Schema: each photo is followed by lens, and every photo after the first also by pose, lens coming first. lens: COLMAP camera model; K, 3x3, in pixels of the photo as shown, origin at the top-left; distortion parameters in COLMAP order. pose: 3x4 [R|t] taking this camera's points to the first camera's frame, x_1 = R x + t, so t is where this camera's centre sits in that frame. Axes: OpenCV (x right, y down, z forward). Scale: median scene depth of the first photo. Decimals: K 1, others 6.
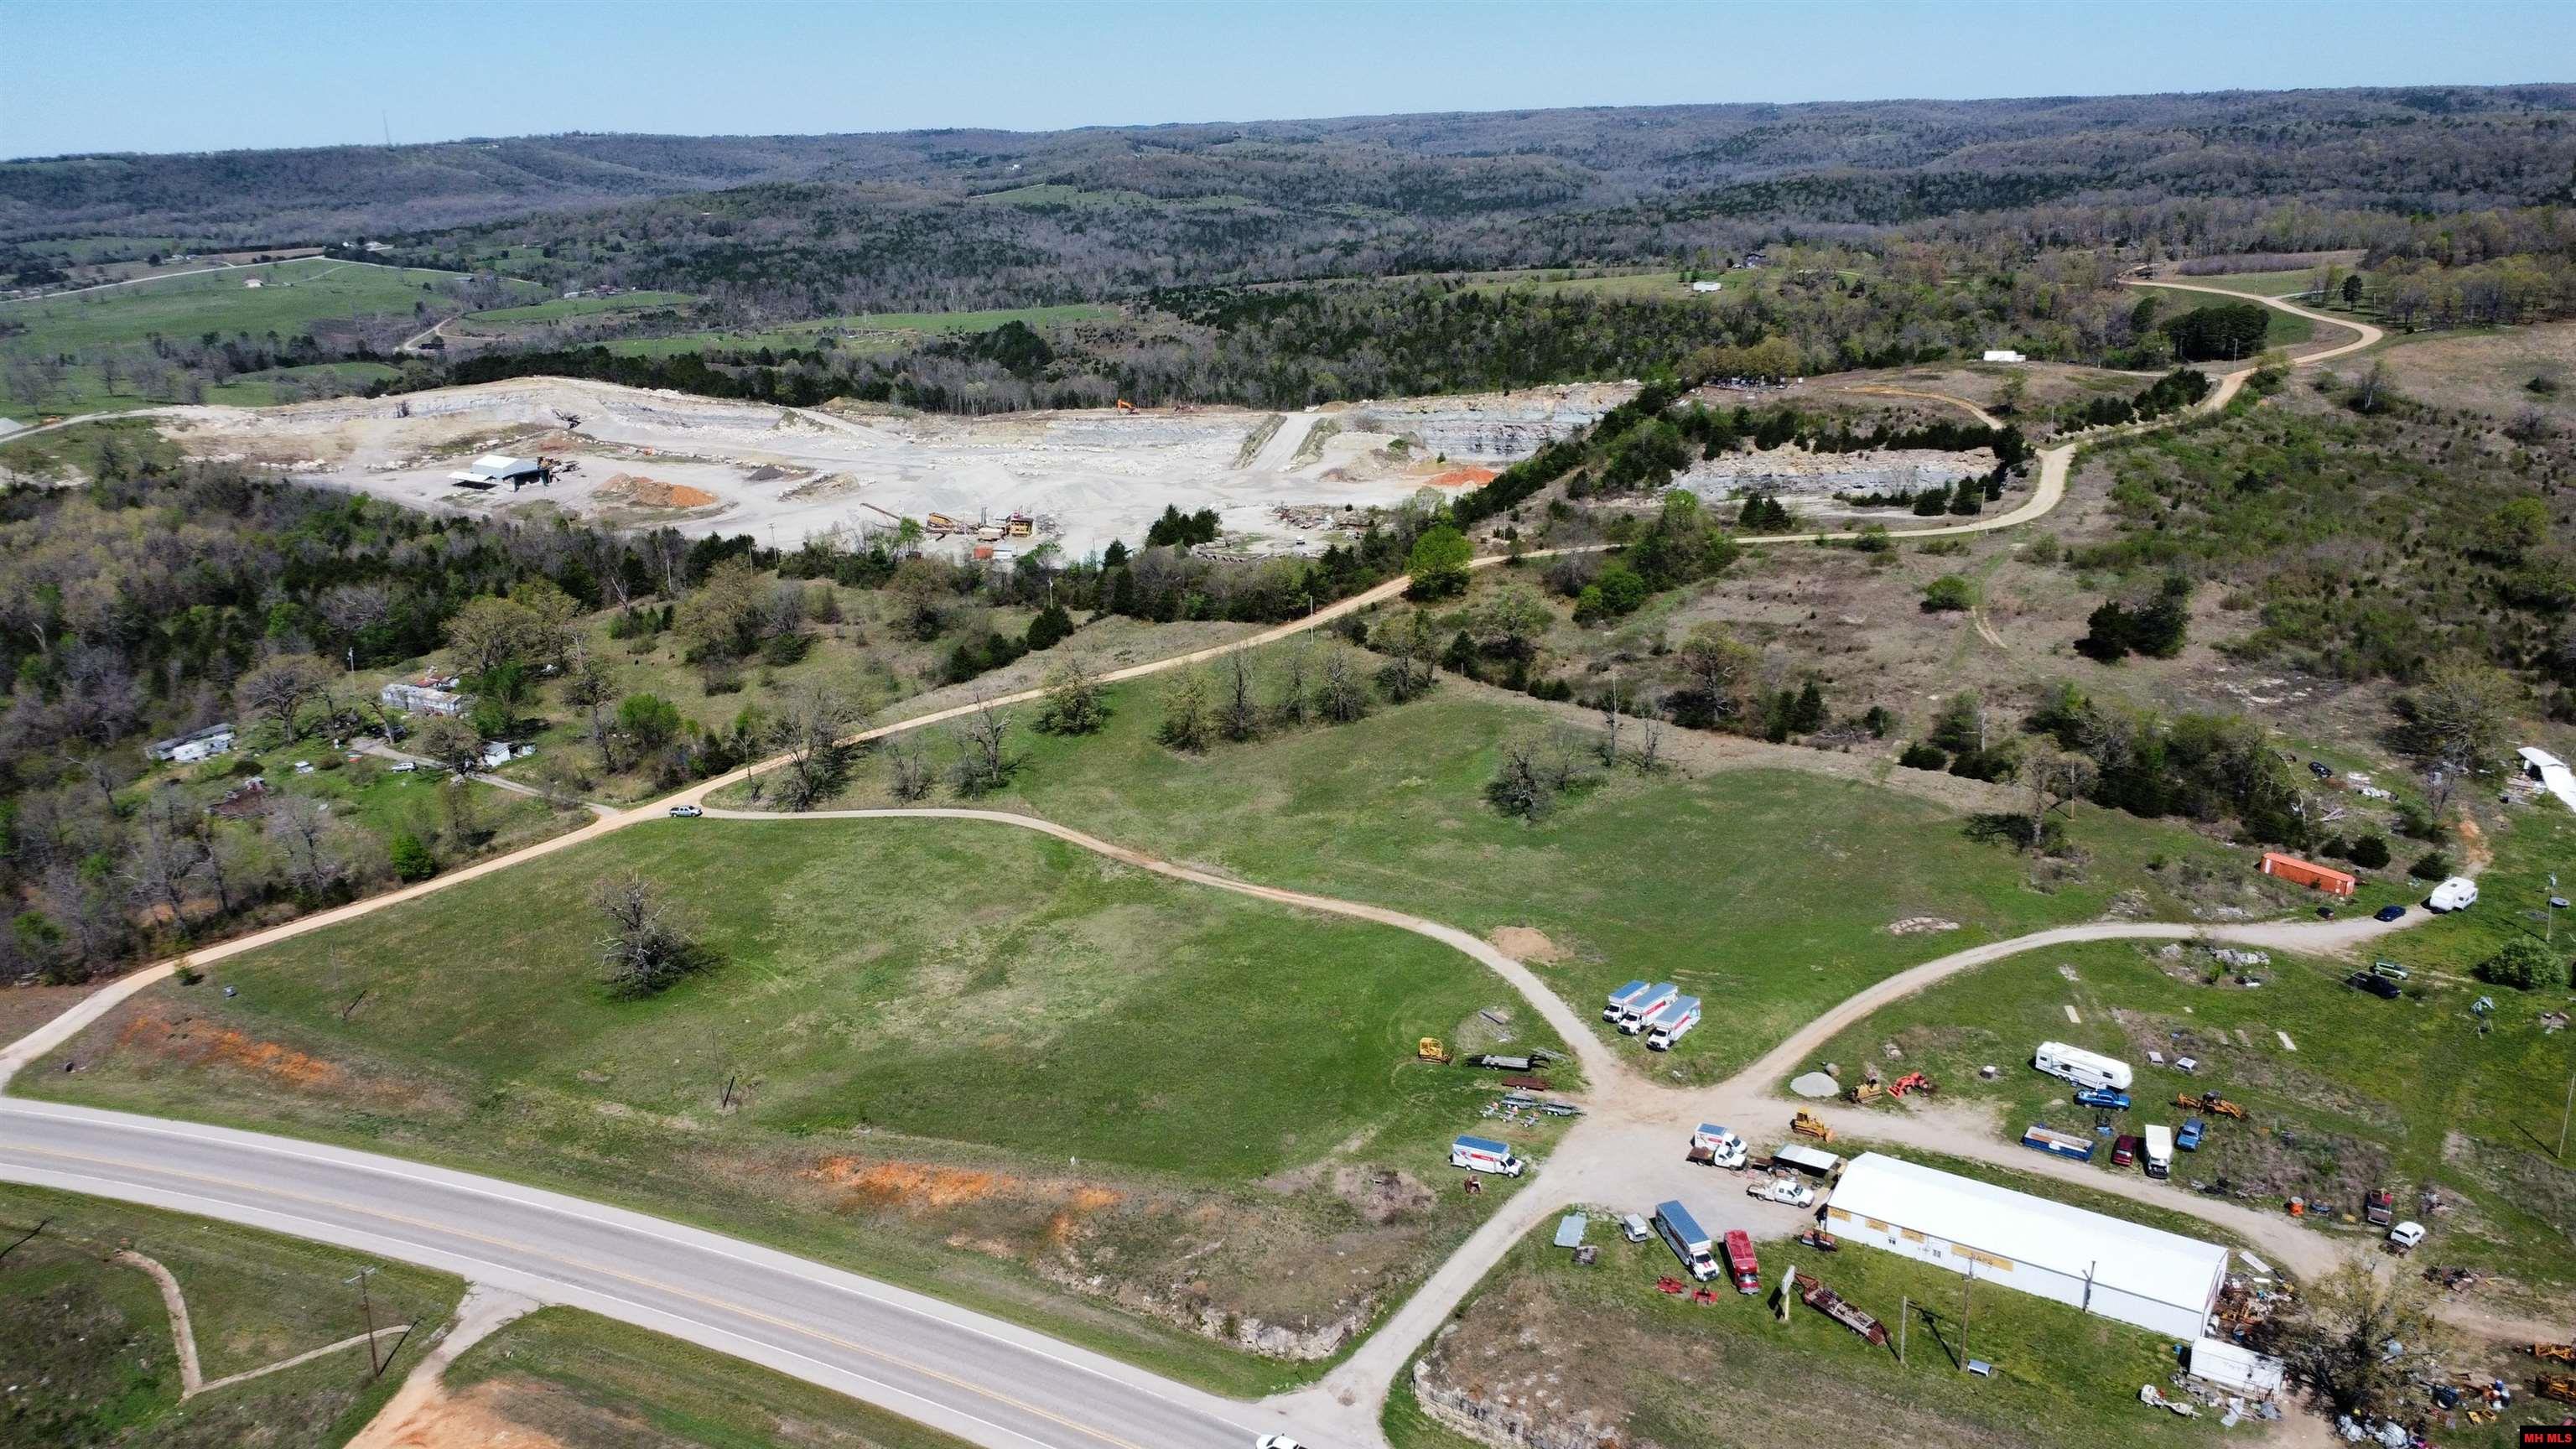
lens RADIAL K [[1931.8, 0, 1282.9], [0, 1931.8, 711.2], [0, 0, 1]] dist [0.006601, -0.007042]
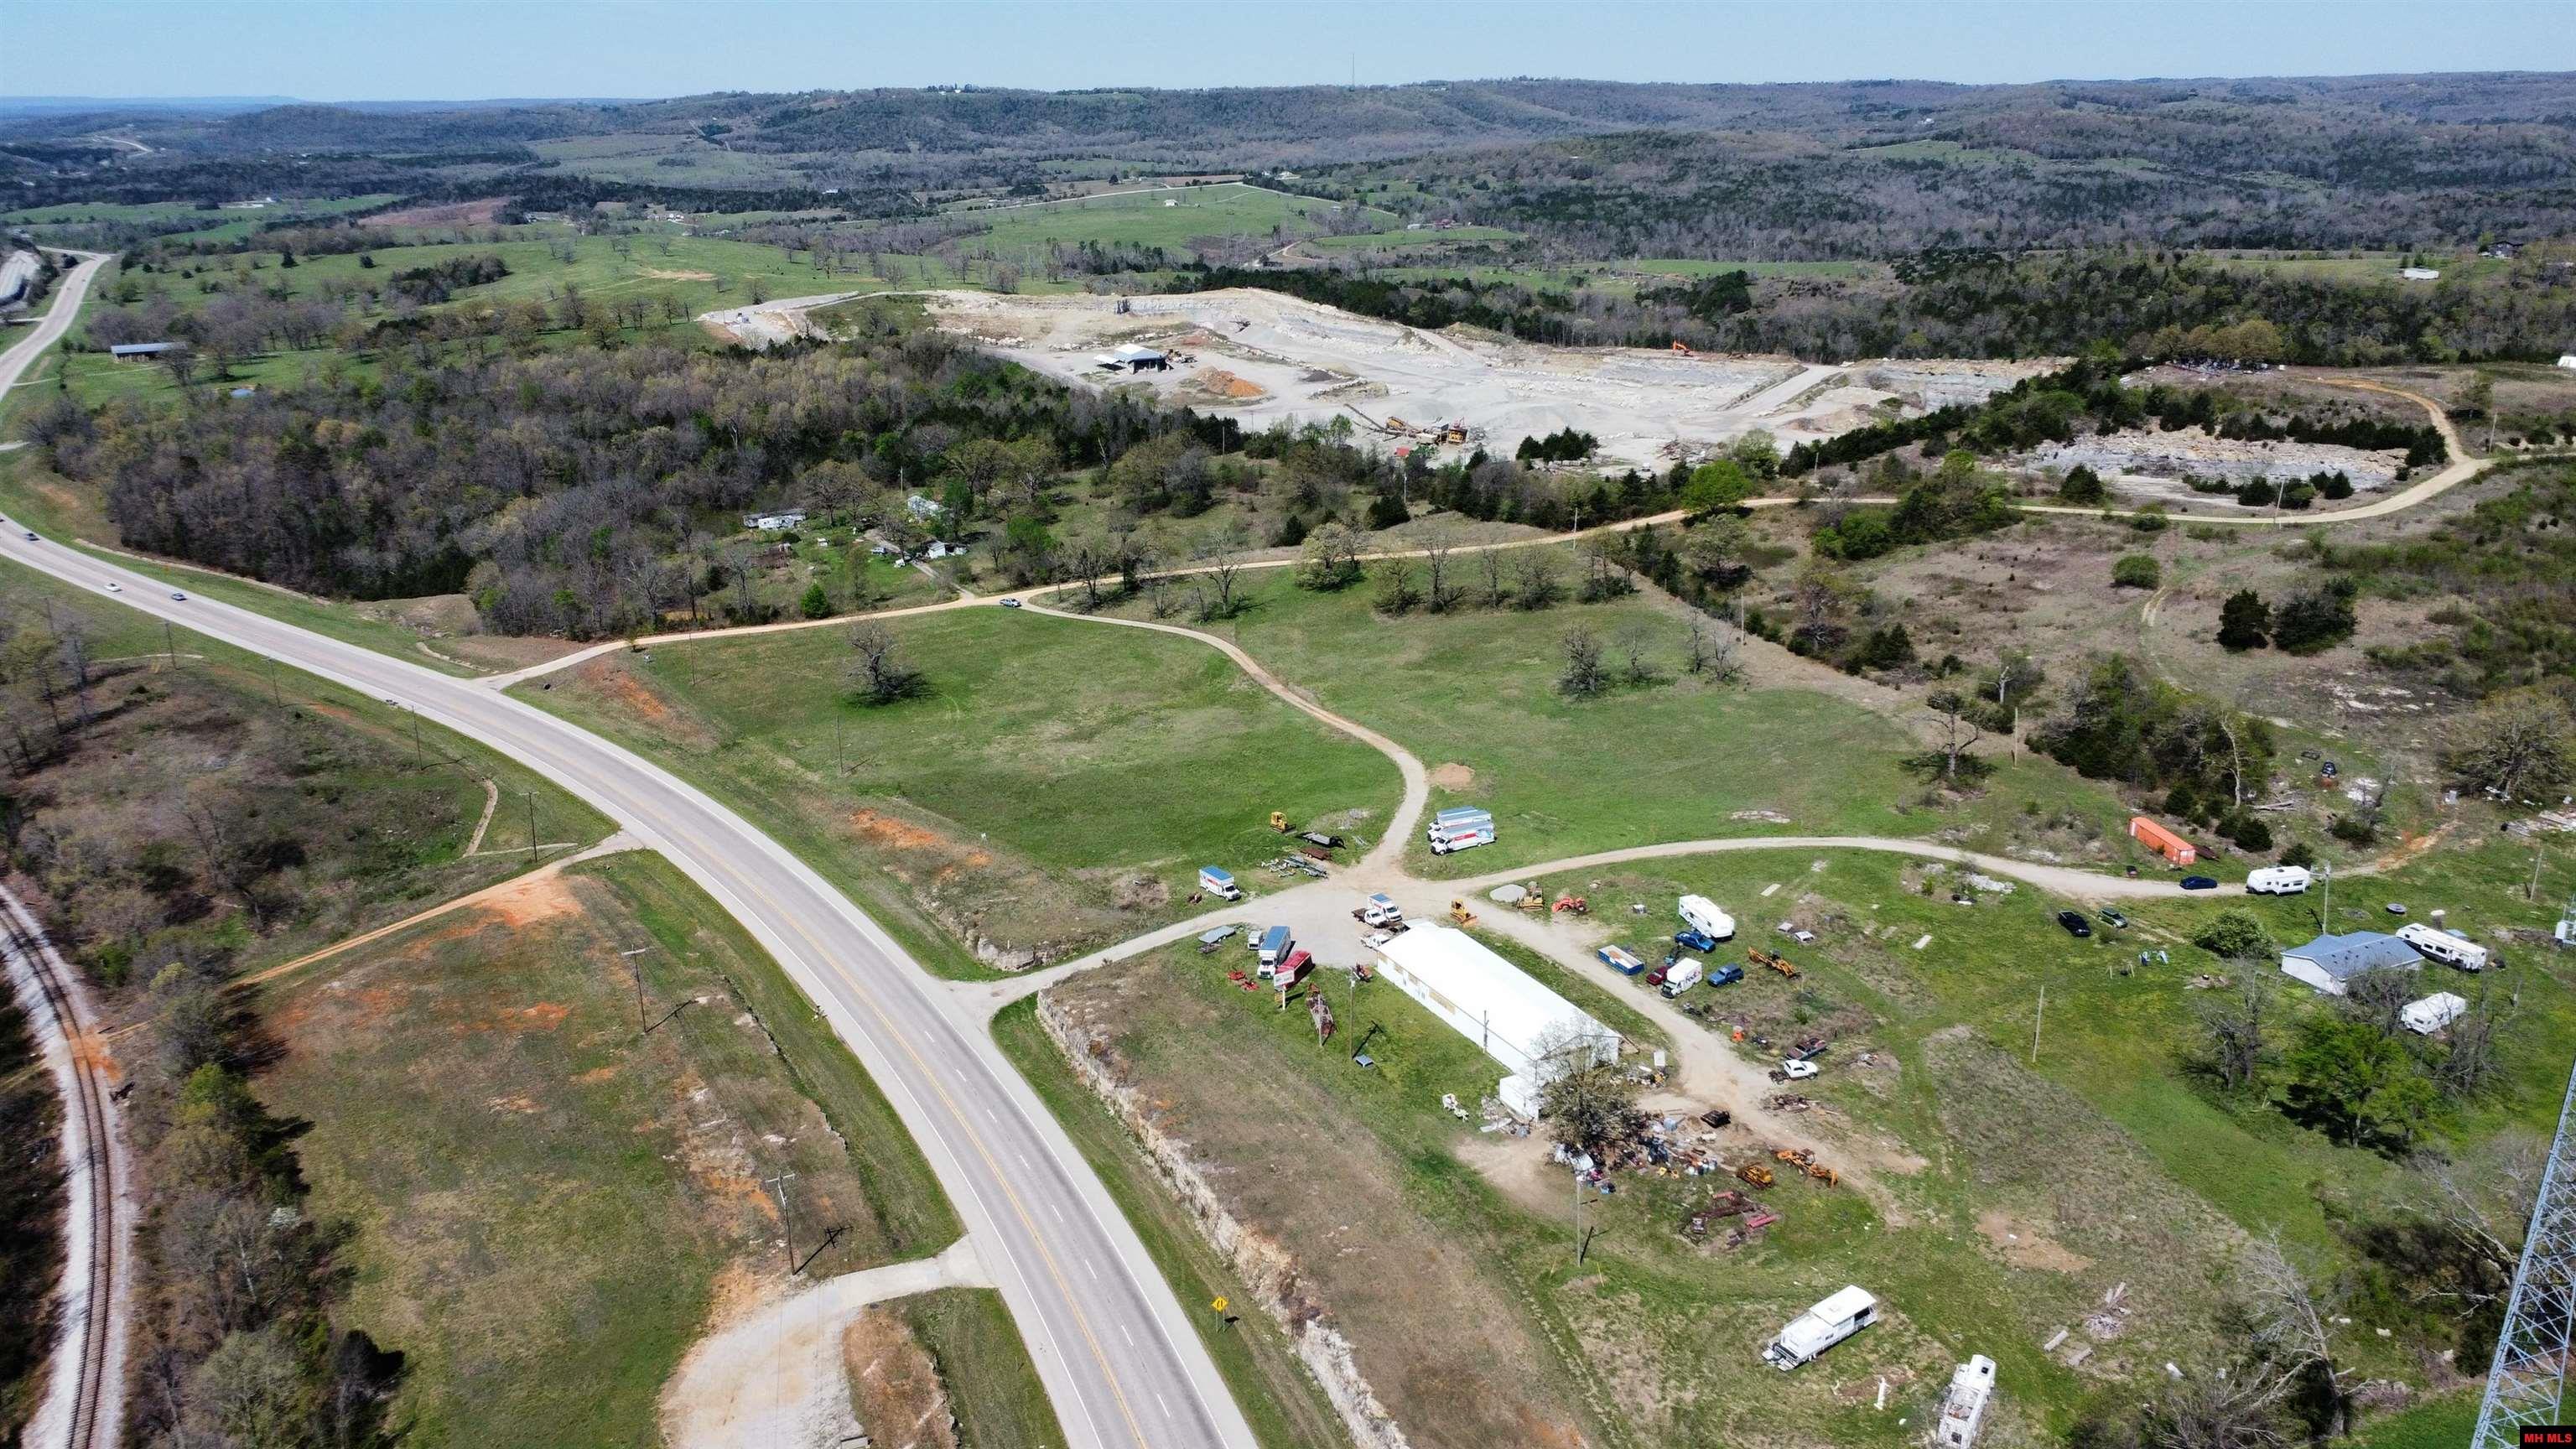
lens RADIAL K [[1931.8, 0, 1282.9], [0, 1931.8, 711.2], [0, 0, 1]] dist [0.006601, -0.007042]
pose [[0.889225, 0.159489, -0.428767, 0.249771], [-0.148962, 0.987126, 0.058247, 0.011893], [0.432537, 0.012076, 0.901535, -0.059730]]
